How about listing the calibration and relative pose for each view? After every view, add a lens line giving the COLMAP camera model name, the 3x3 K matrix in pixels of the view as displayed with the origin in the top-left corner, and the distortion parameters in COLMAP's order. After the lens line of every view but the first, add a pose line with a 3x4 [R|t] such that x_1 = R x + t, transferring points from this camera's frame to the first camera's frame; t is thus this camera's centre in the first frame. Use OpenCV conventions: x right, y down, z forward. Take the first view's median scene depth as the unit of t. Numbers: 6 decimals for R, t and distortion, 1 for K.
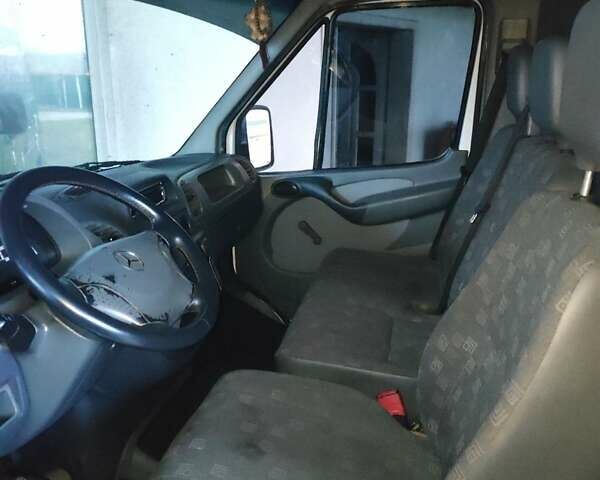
lens RADIAL K [[575.8, 0, 300.0], [0, 575.8, 240.0], [0, 0, 1]] dist [0.030477, -0.013336]
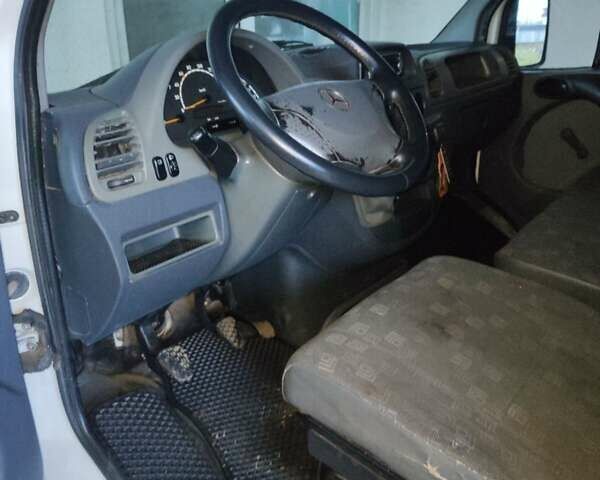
lens RADIAL K [[575.8, 0, 300.0], [0, 575.8, 240.0], [0, 0, 1]] dist [0.030477, -0.013336]
pose [[0.895464, 0.165326, -0.413294, 0.067436], [-0.118571, 0.983515, 0.136523, 0.122203], [0.429052, -0.073247, 0.900305, 0.111858]]
